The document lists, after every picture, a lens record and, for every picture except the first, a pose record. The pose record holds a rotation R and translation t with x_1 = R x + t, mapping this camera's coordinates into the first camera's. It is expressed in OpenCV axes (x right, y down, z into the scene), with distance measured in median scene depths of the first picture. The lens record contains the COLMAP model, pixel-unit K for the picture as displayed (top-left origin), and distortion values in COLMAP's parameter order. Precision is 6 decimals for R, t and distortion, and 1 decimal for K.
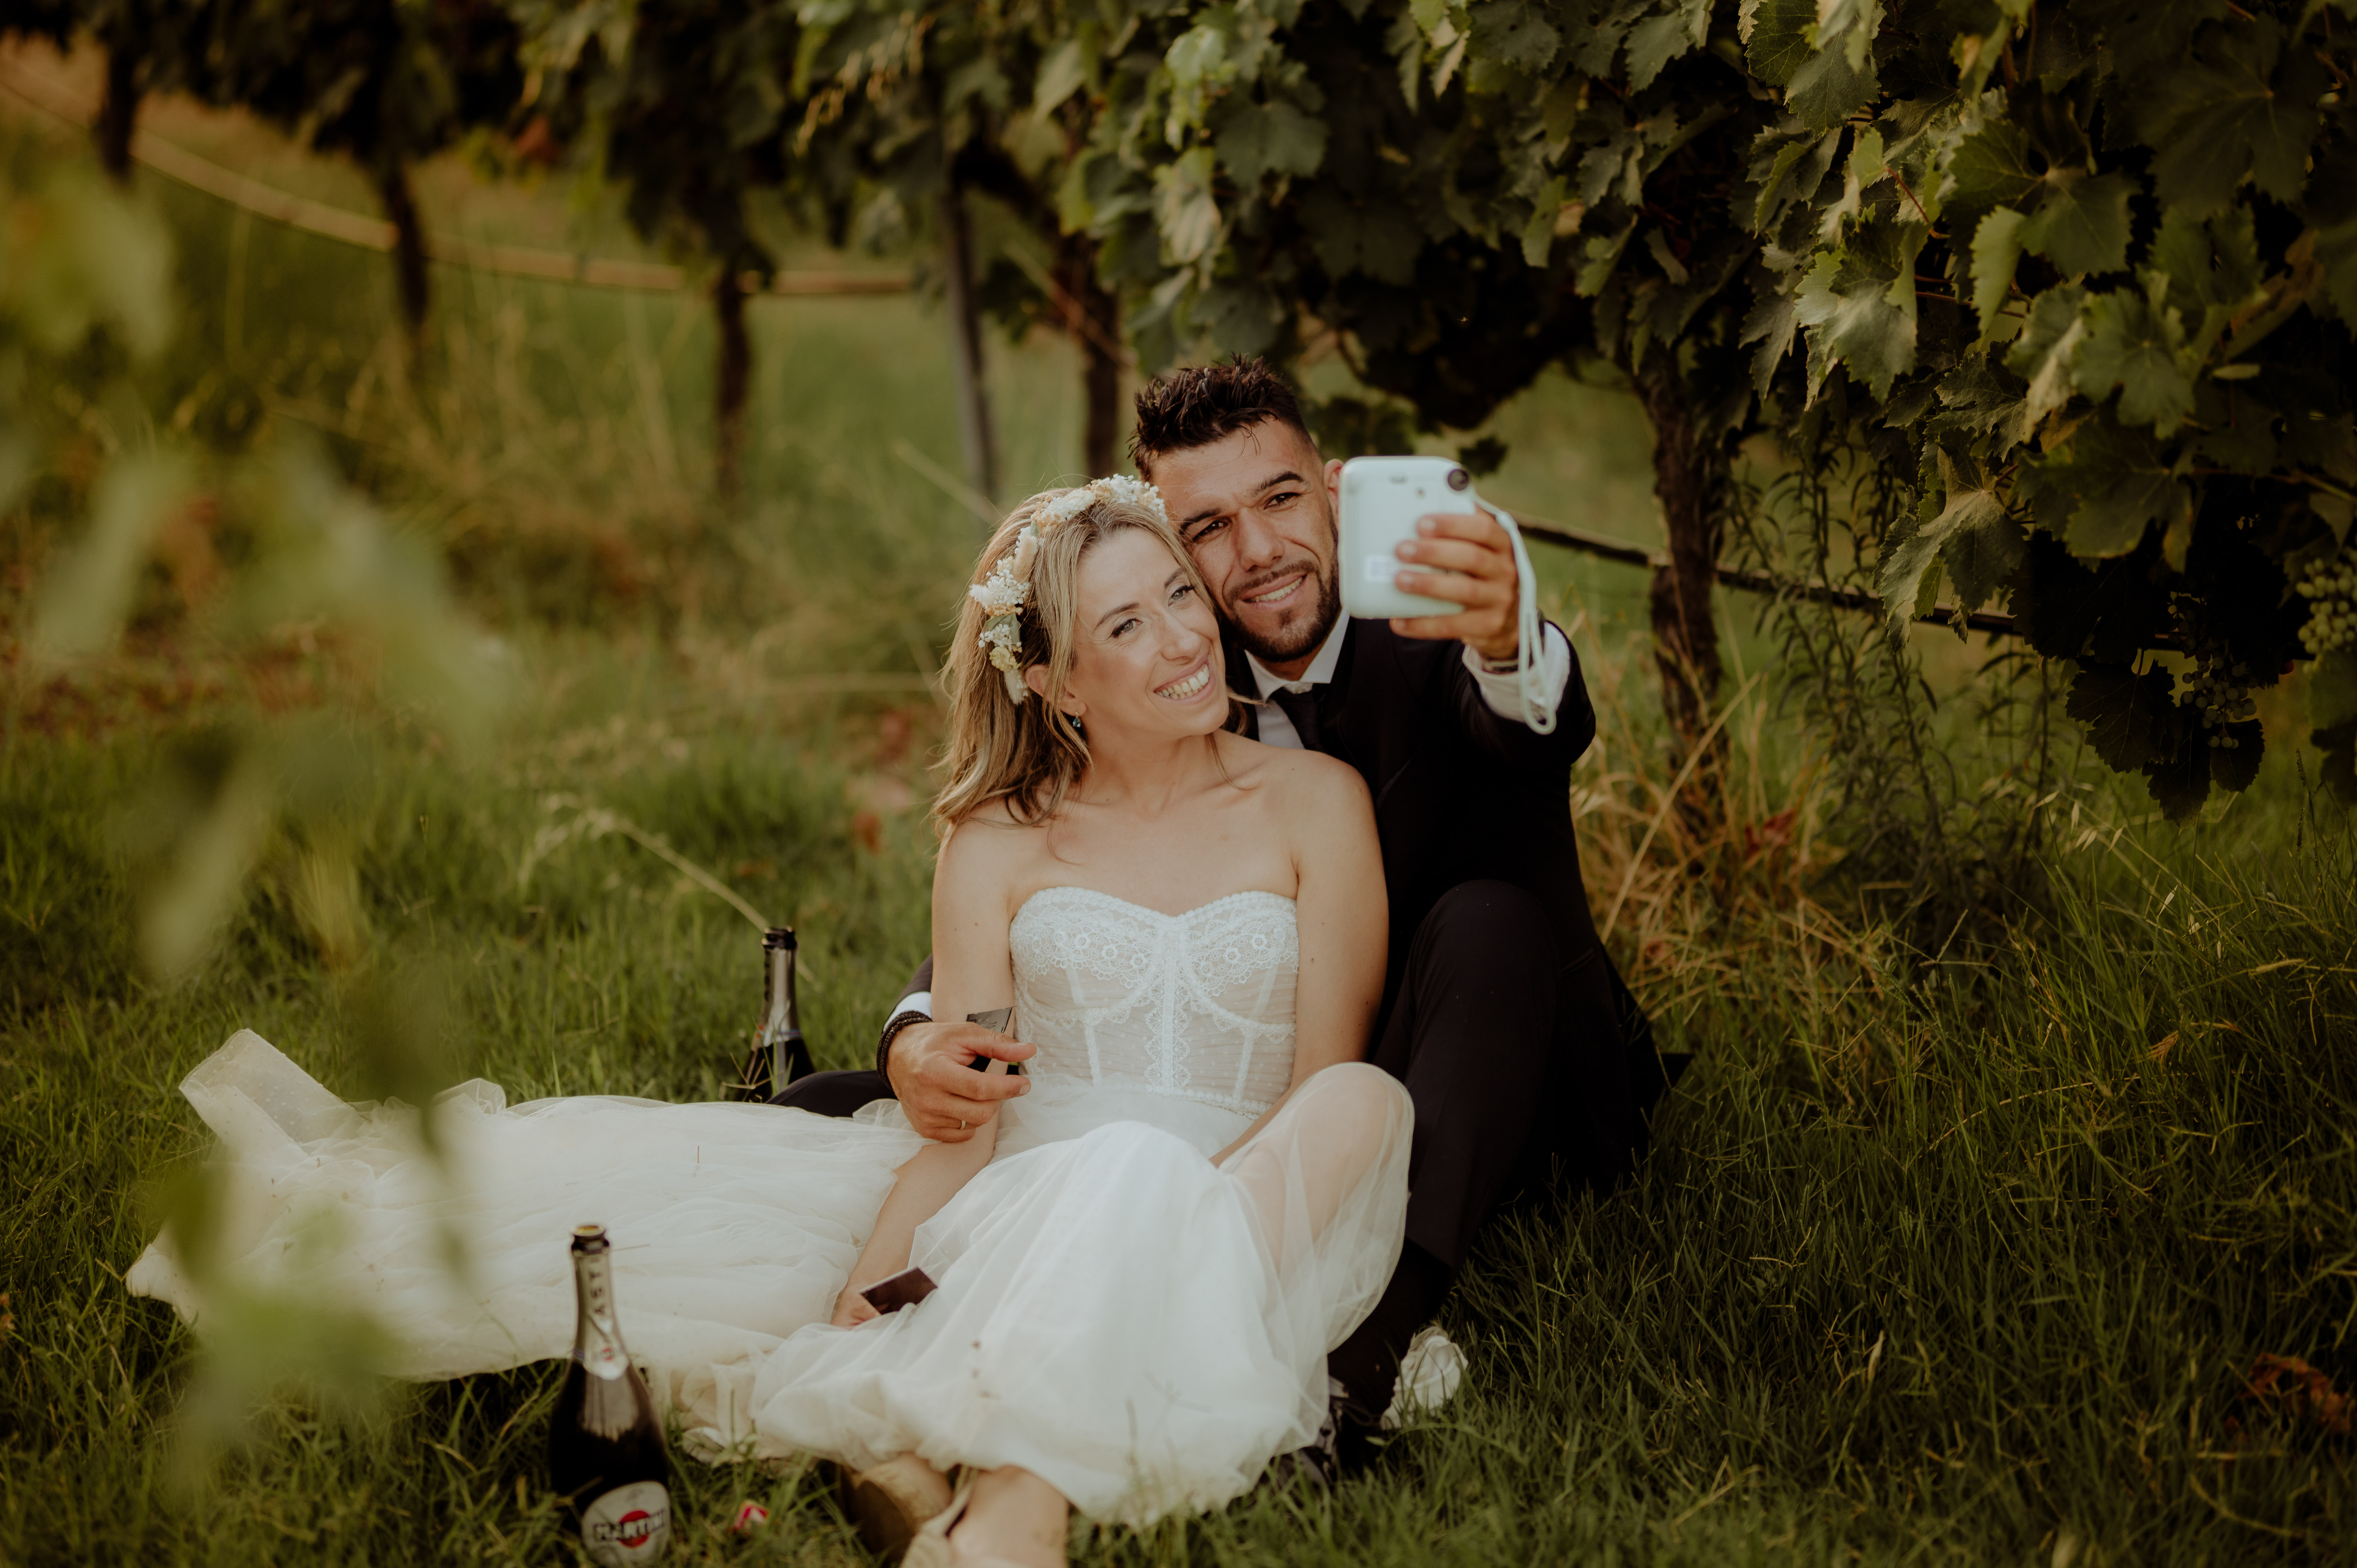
lens RADIAL K [[5691.9, 0, 1178.3], [0, 5691.9, 625.2], [0, 0, 1]] dist [0.039196, -0.849264]
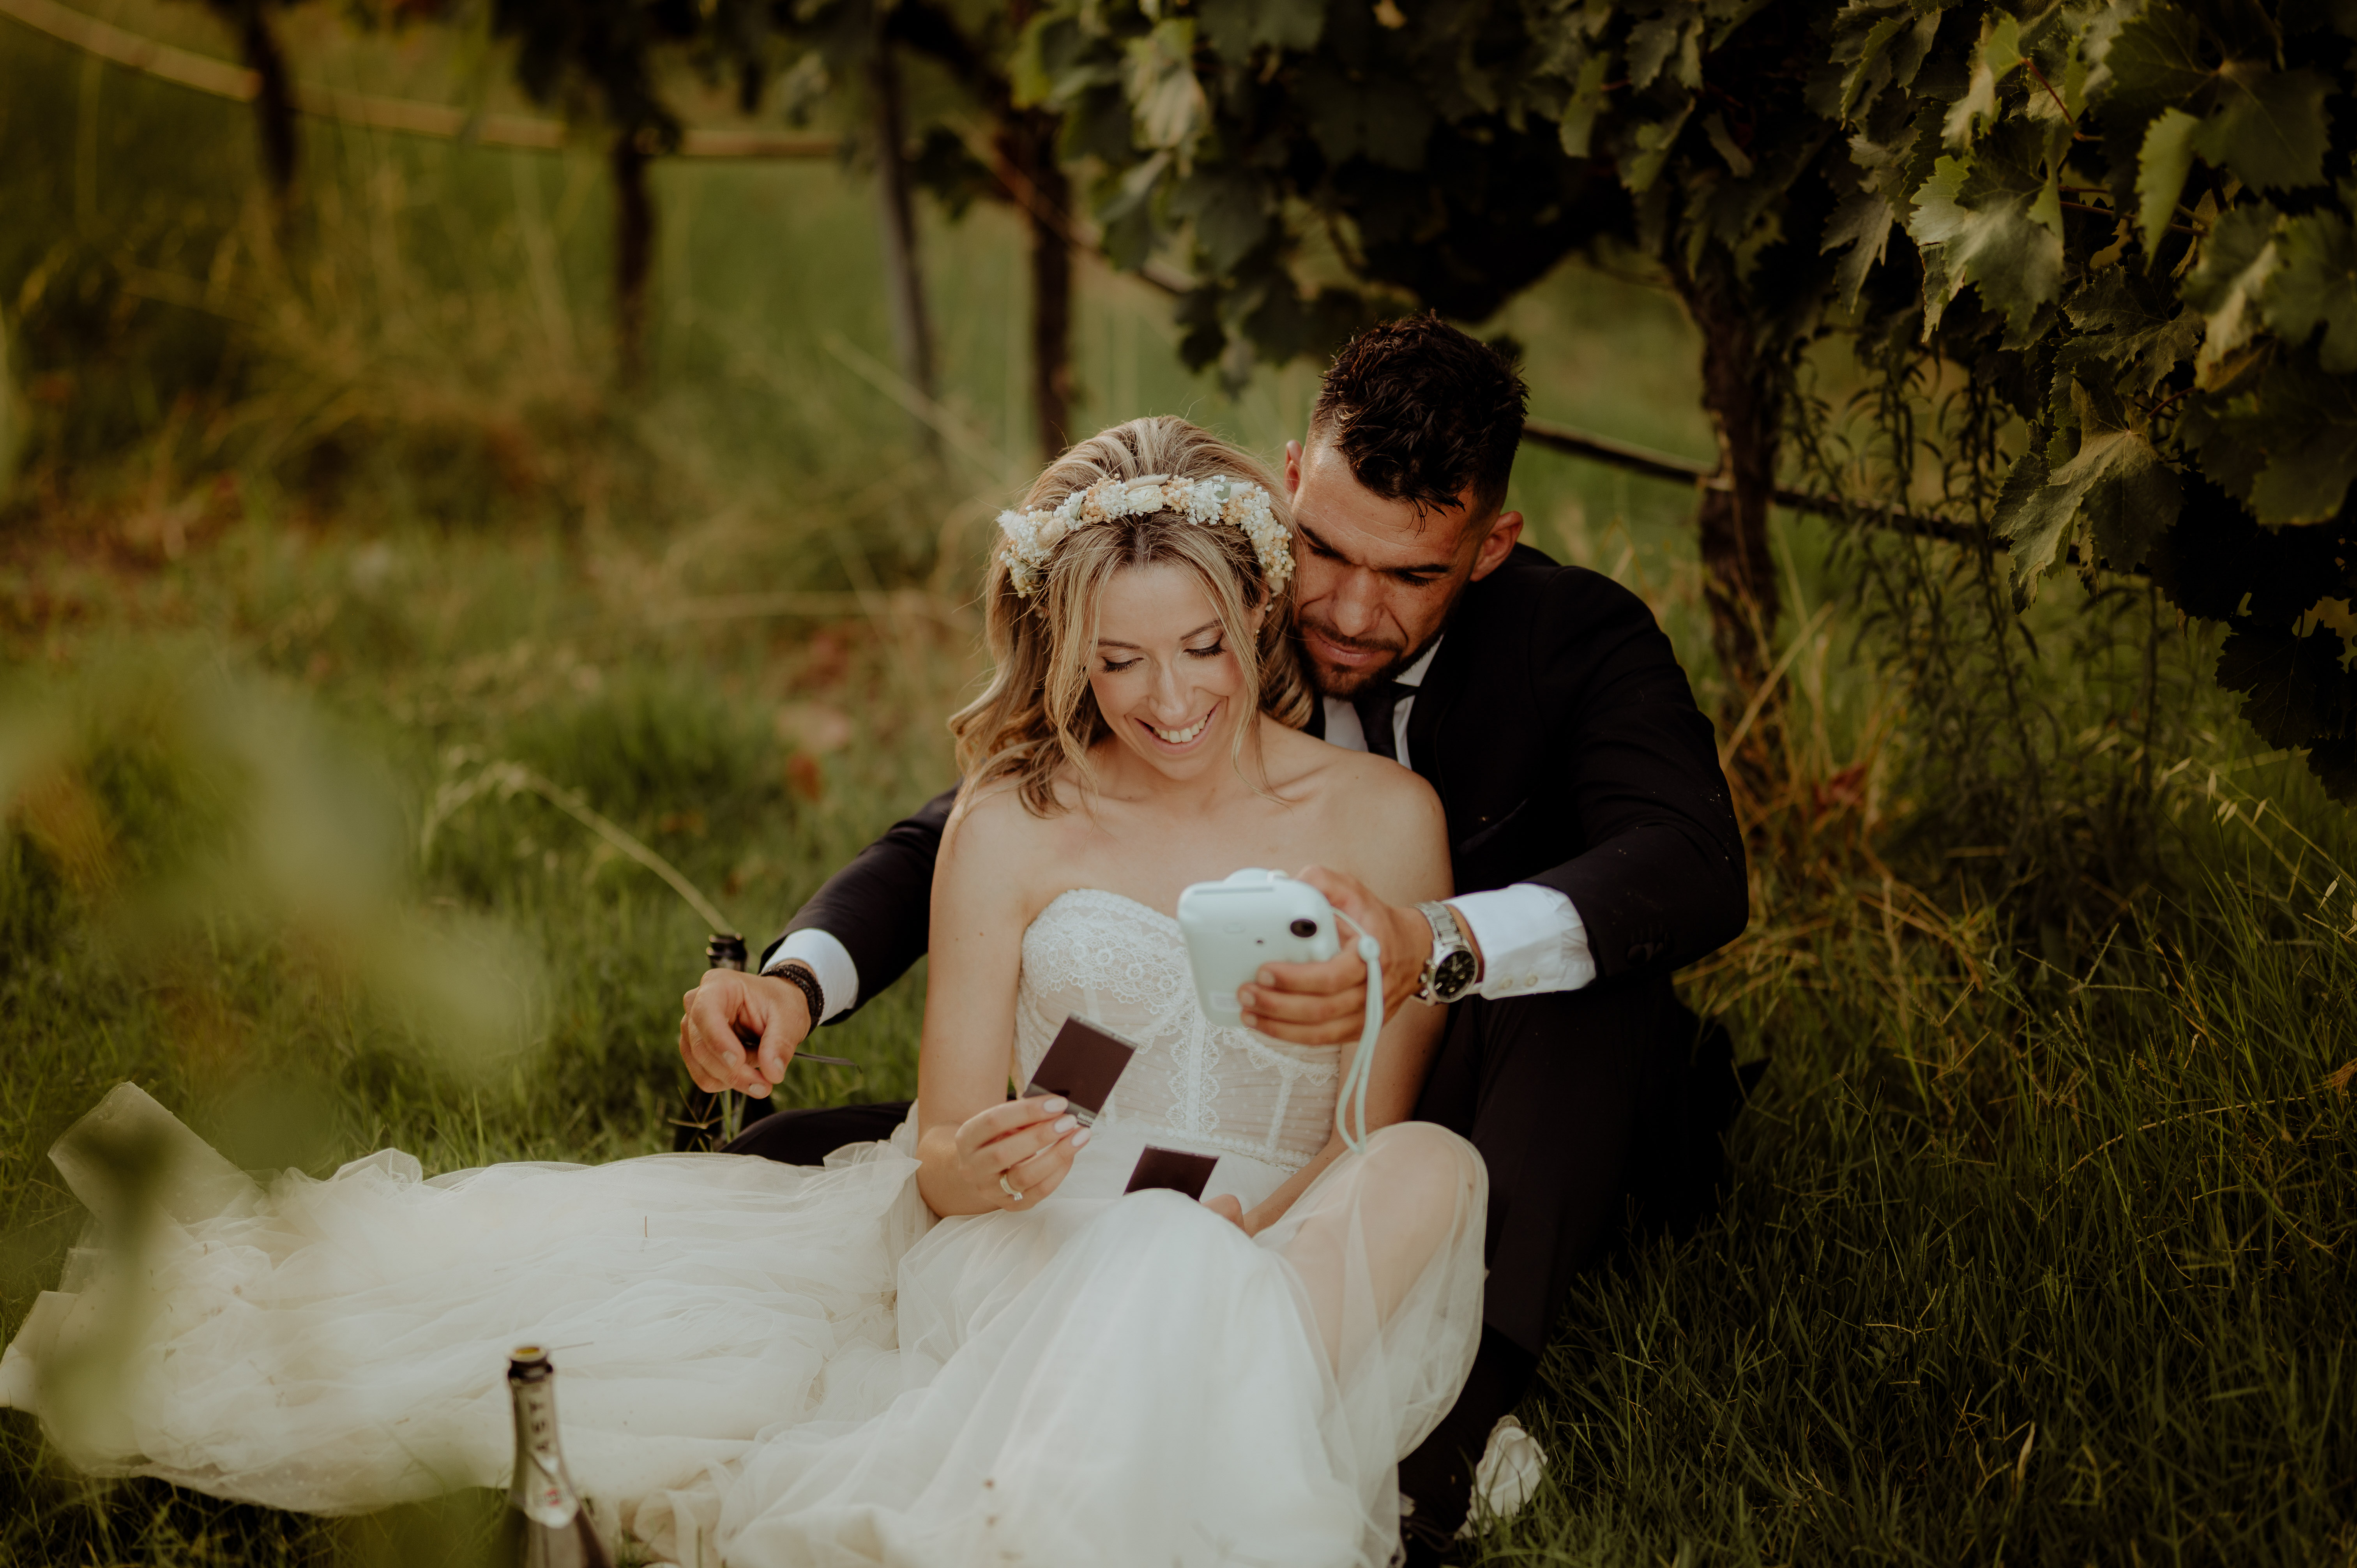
lens RADIAL K [[5713.7, 0, 1178.5], [0, 5713.7, 784.0], [0, 0, 1]] dist [-0.001336, -0.133982]
pose [[0.999634, -0.016787, 0.021215, -0.018652], [0.015364, 0.997733, 0.065518, -0.025899], [-0.022267, -0.065168, 0.997626, 0.123899]]
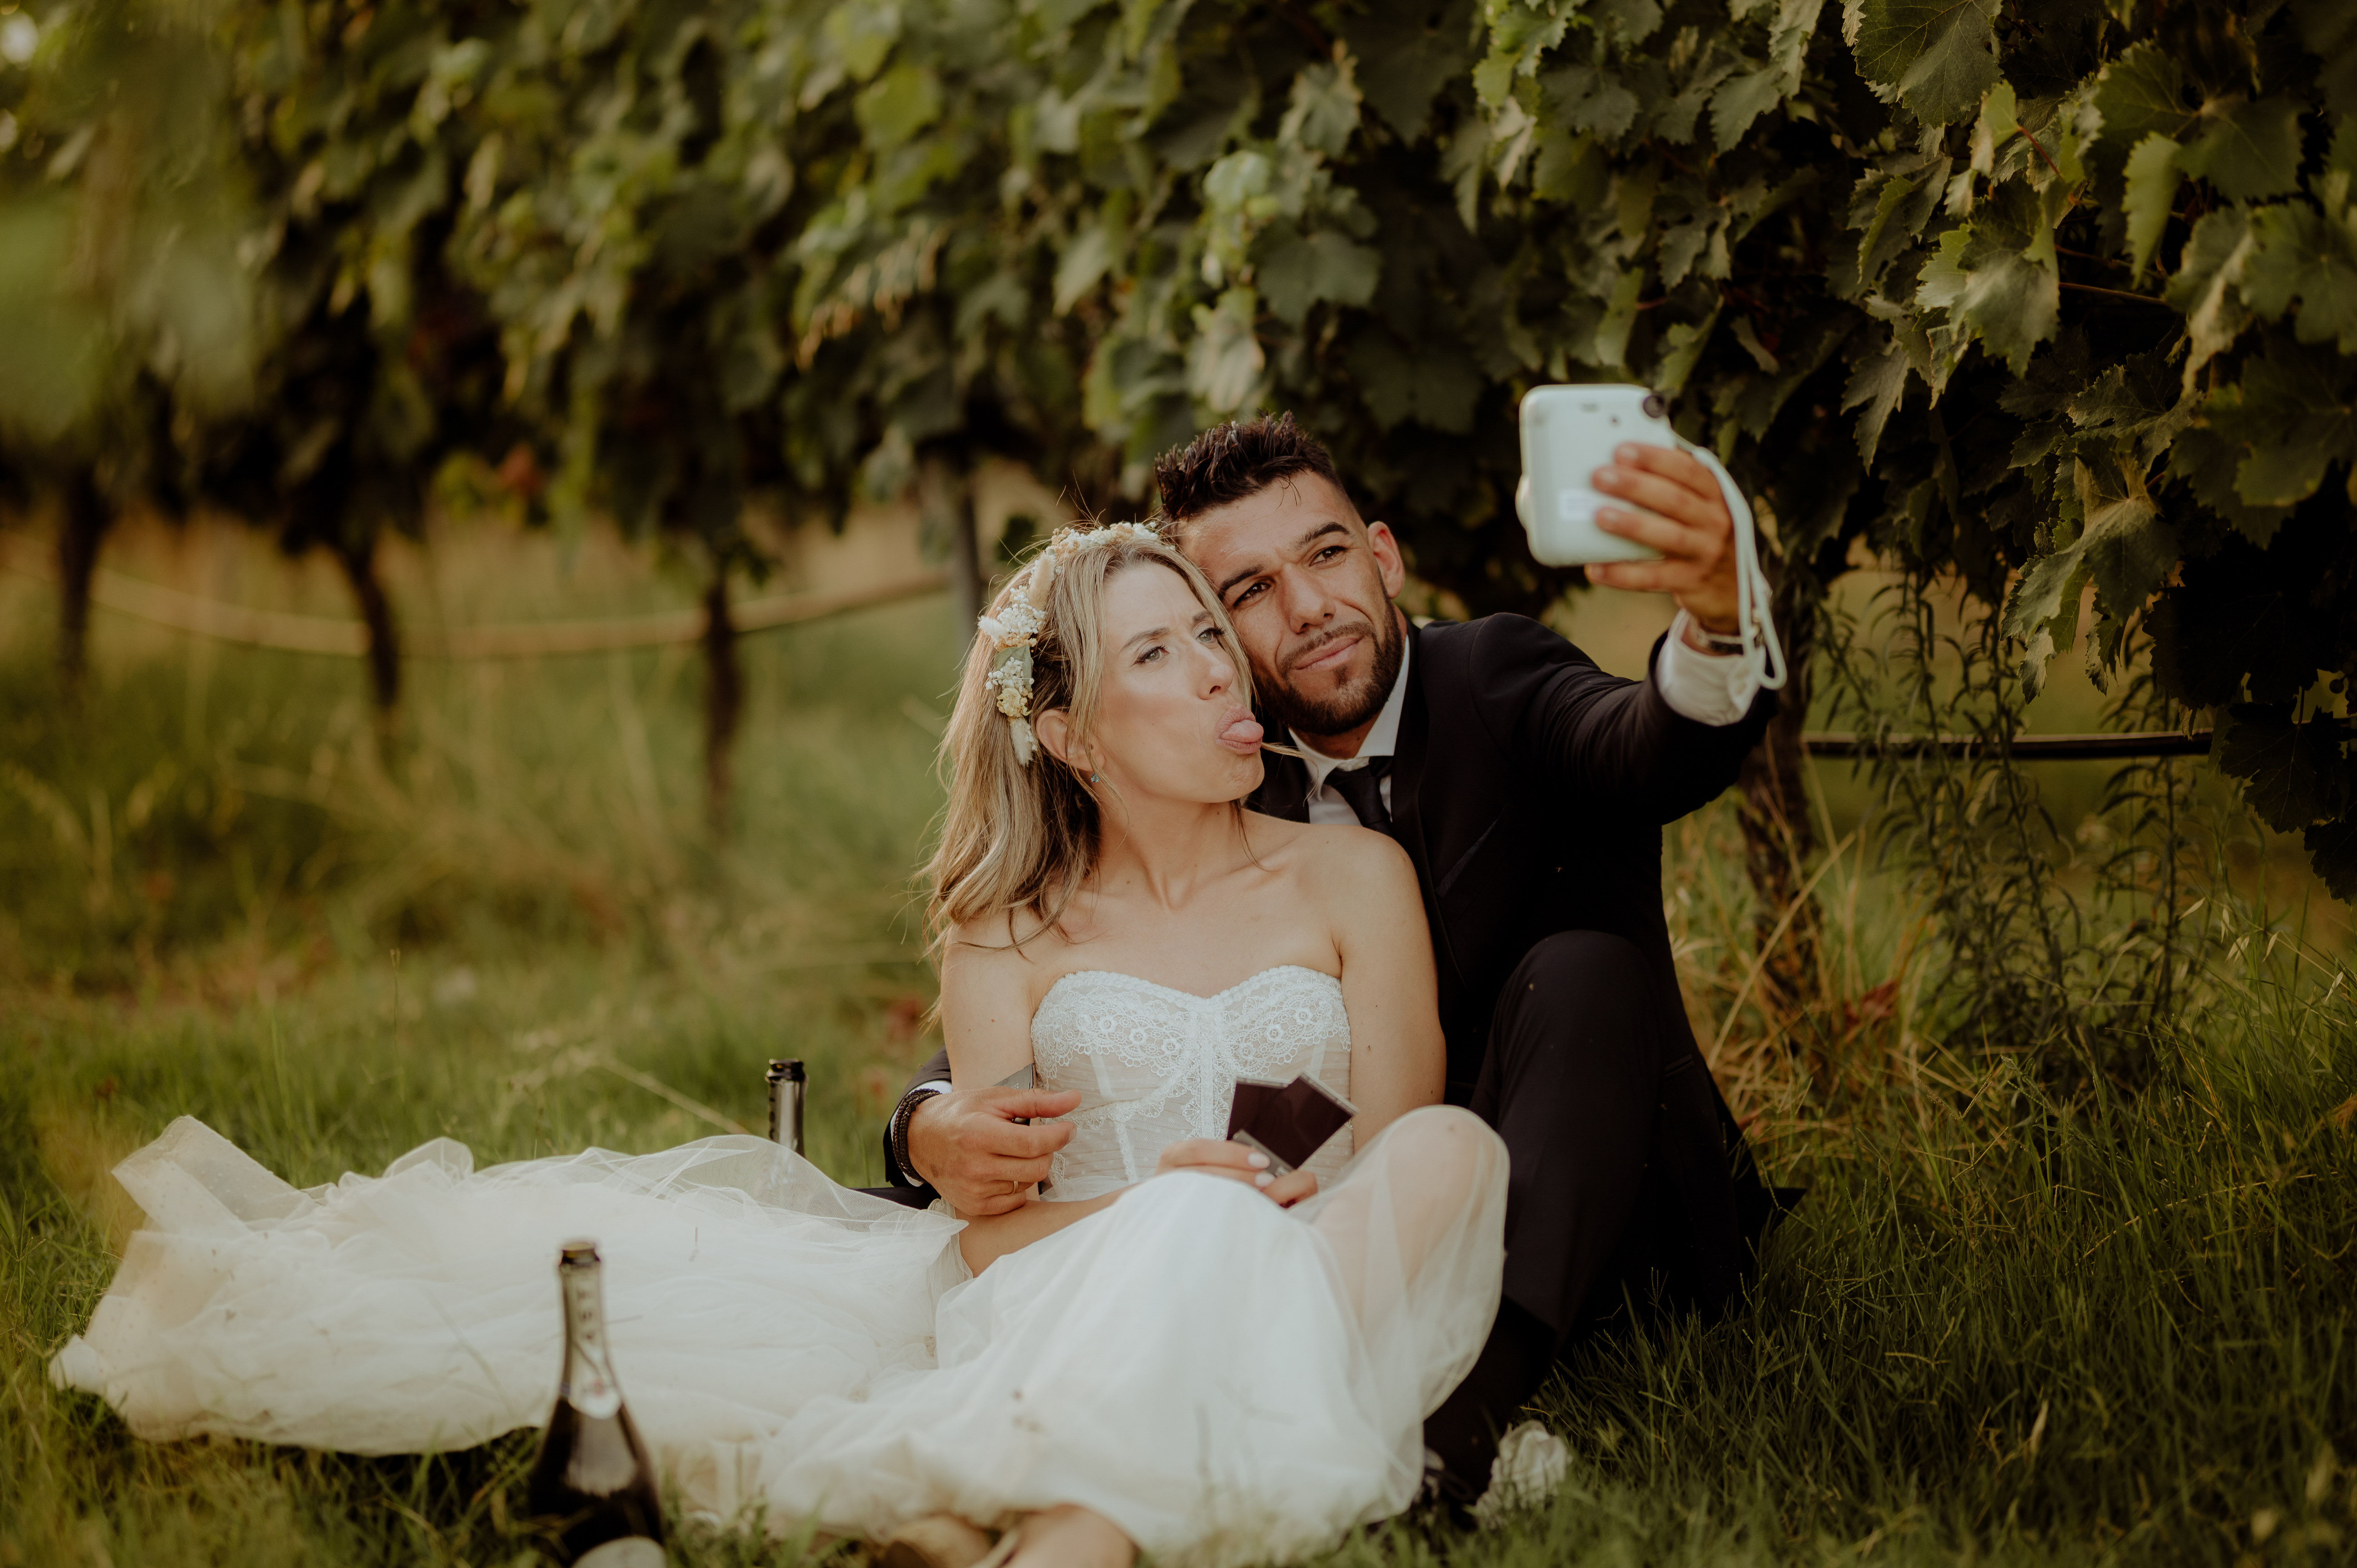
lens RADIAL K [[5691.9, 0, 1178.3], [0, 5691.9, 625.2], [0, 0, 1]] dist [0.039196, -0.849264]
pose [[0.999980, -0.000131, 0.006281, -0.013330], [0.000935, 0.991755, -0.128146, 0.098898], [-0.006212, 0.128149, 0.991735, 0.094670]]
